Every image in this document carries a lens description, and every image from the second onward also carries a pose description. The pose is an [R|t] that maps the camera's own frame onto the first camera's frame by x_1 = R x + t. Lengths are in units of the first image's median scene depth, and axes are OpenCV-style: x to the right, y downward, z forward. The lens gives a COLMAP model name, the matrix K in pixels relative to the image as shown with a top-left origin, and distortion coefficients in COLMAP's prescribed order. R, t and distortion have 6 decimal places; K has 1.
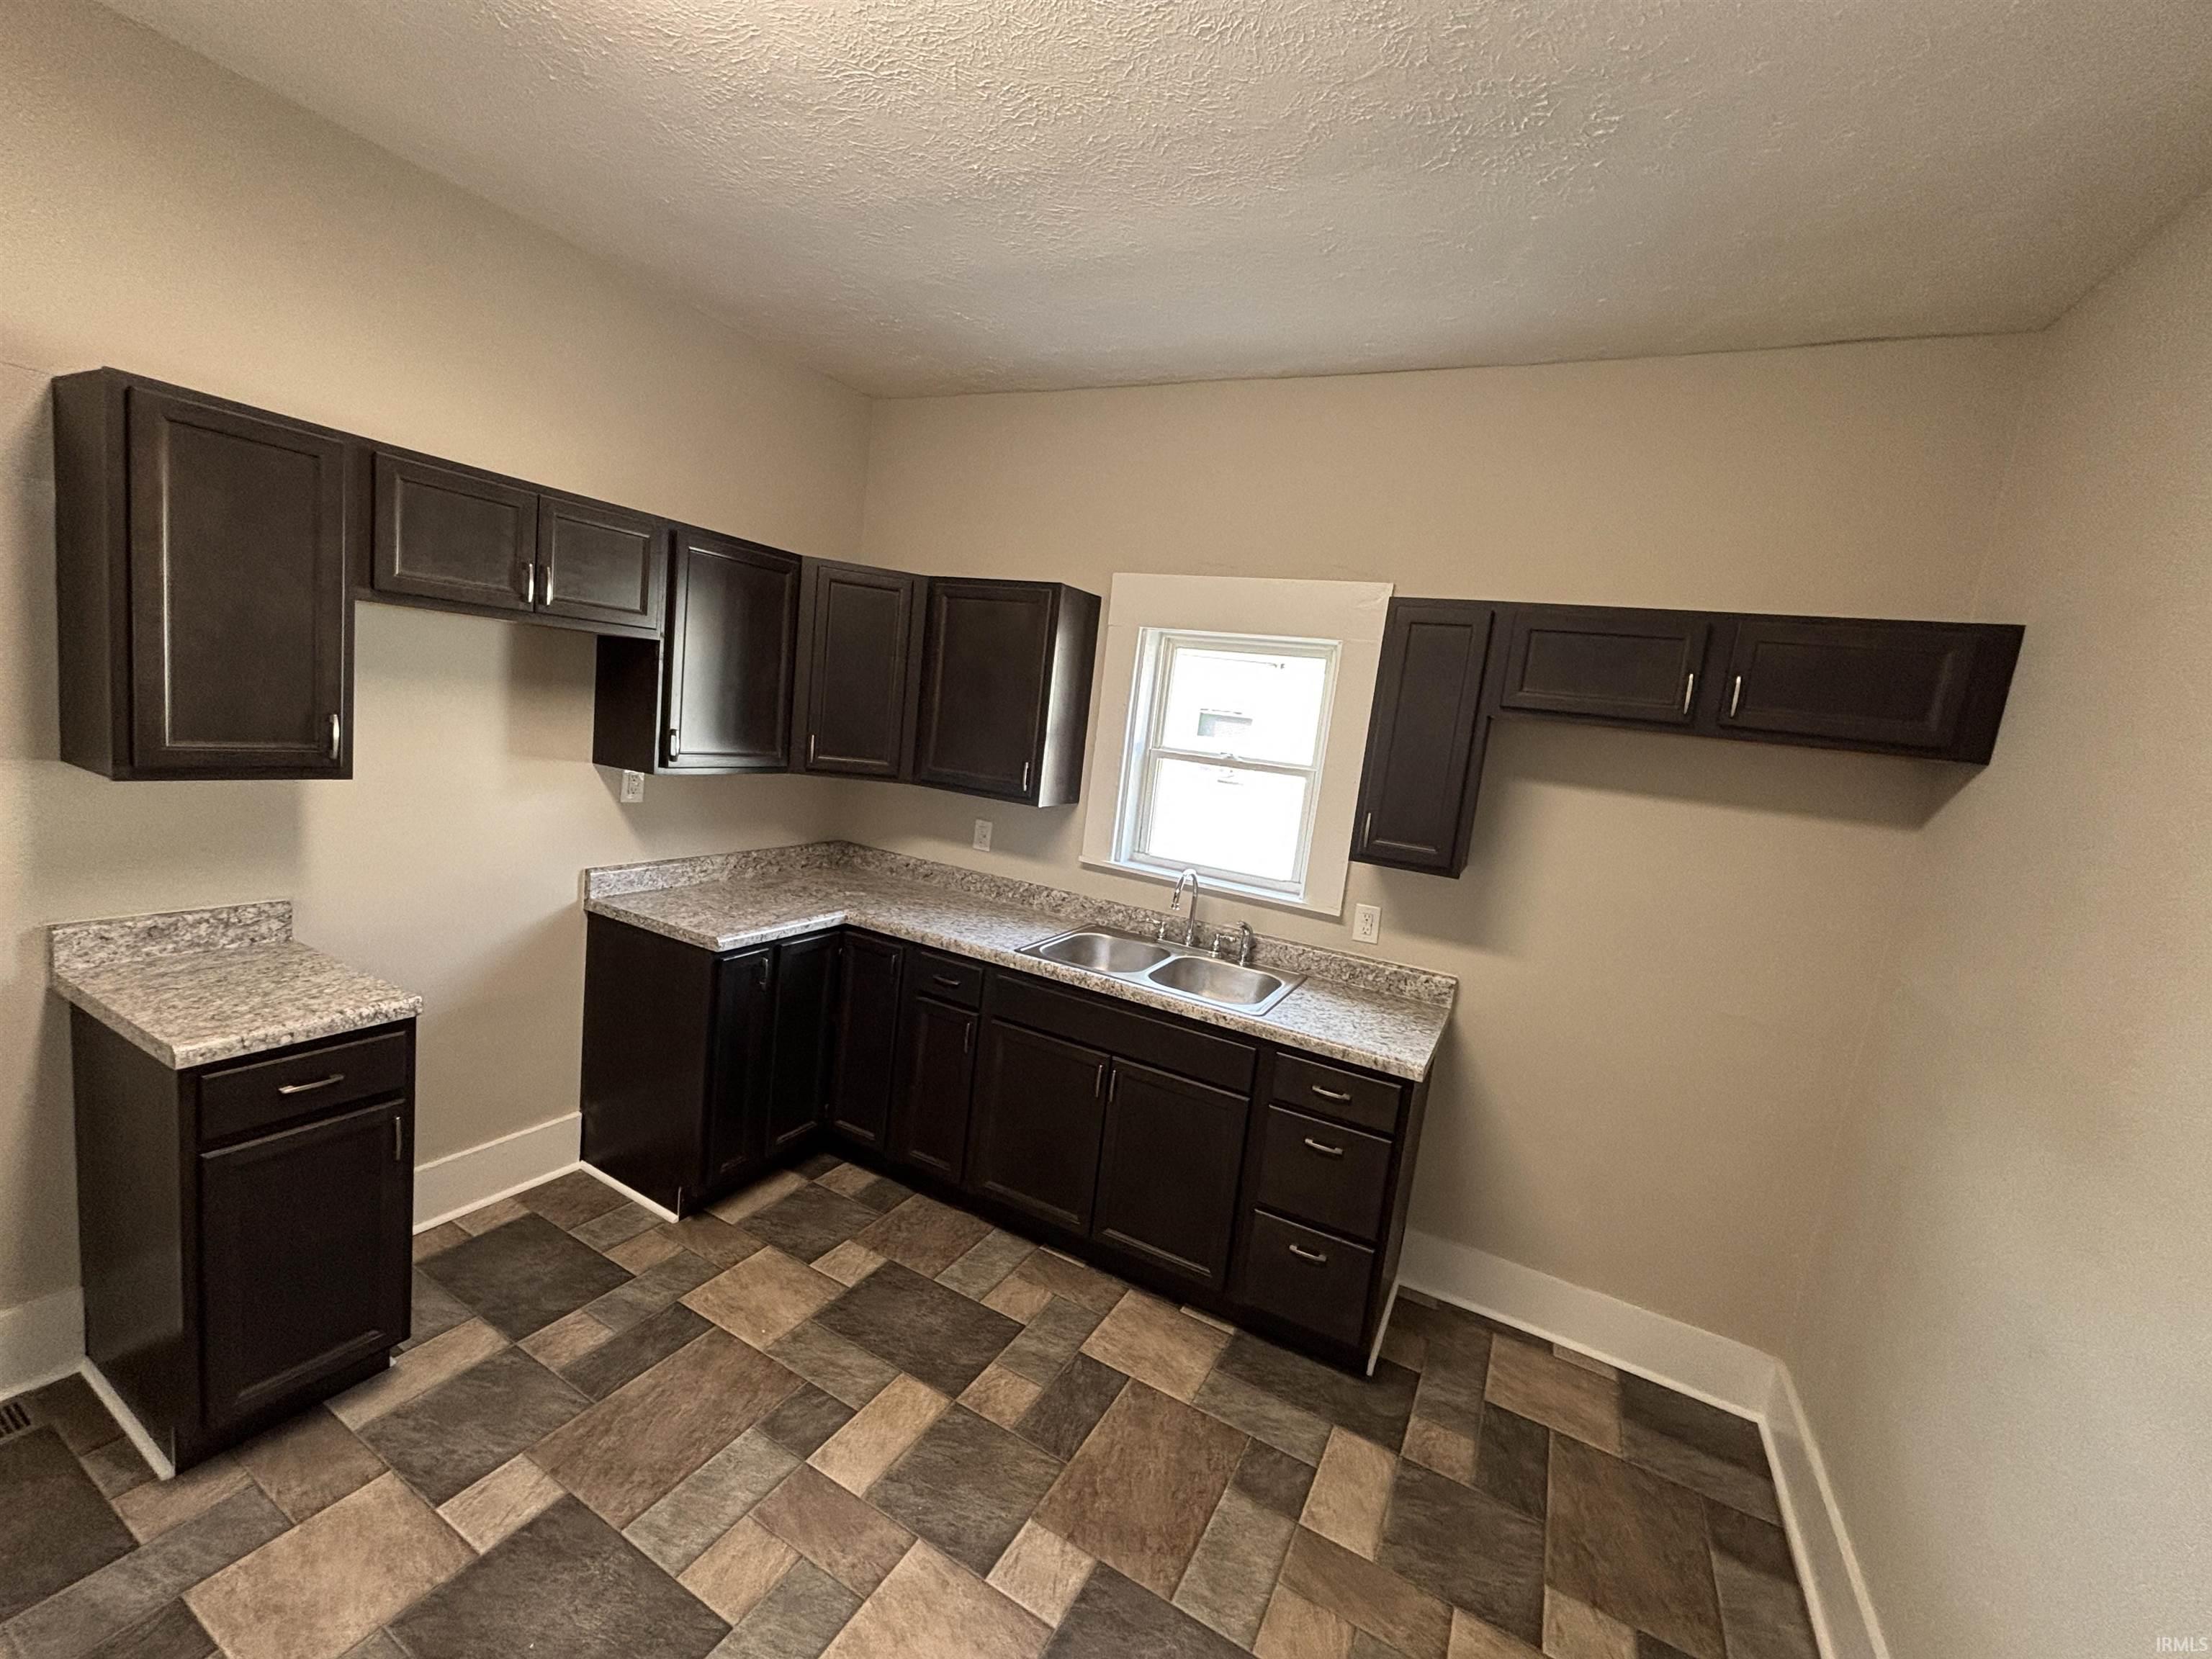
lens RADIAL K [[893.2, 0, 1101.6], [0, 893.2, 828.9], [0, 0, 1]] dist [0.000530, -0.000220]
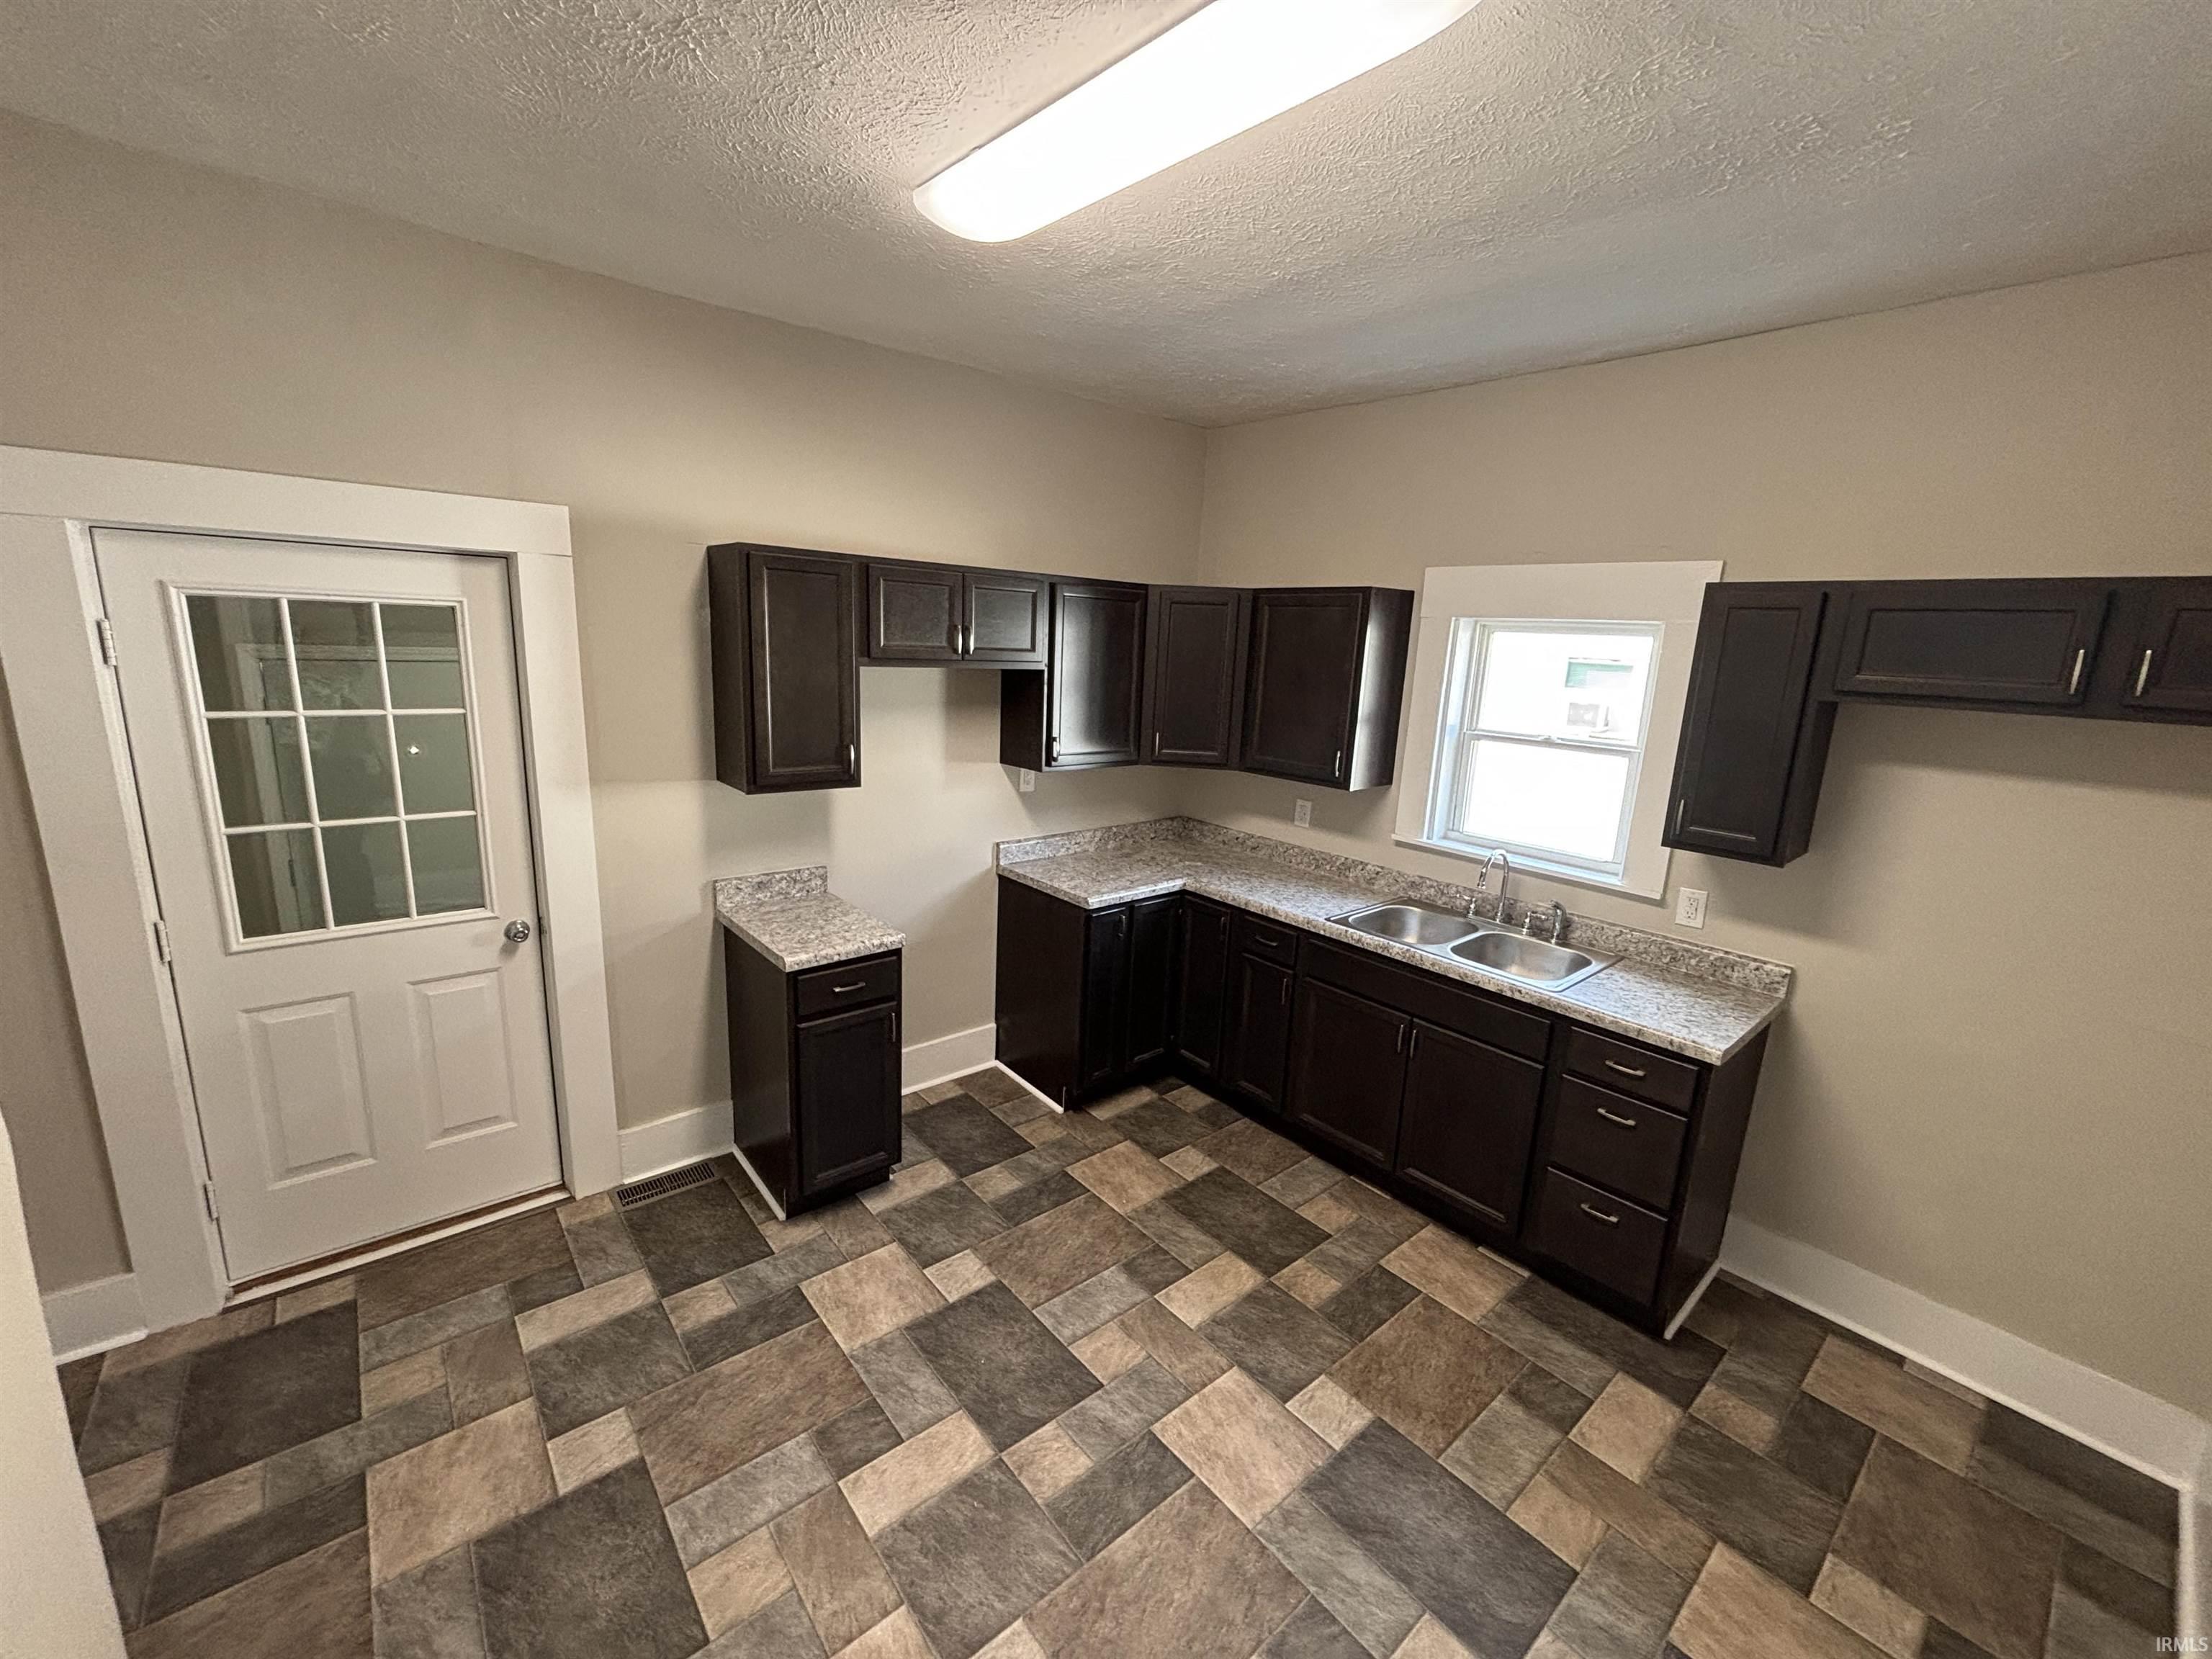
lens RADIAL K [[893.2, 0, 1101.6], [0, 893.2, 828.9], [0, 0, 1]] dist [0.000530, -0.000220]
pose [[0.924916, 0.007239, -0.380102, 0.077941], [0.012385, 0.998714, 0.049159, -0.042536], [0.379969, -0.050176, 0.923637, -0.180058]]
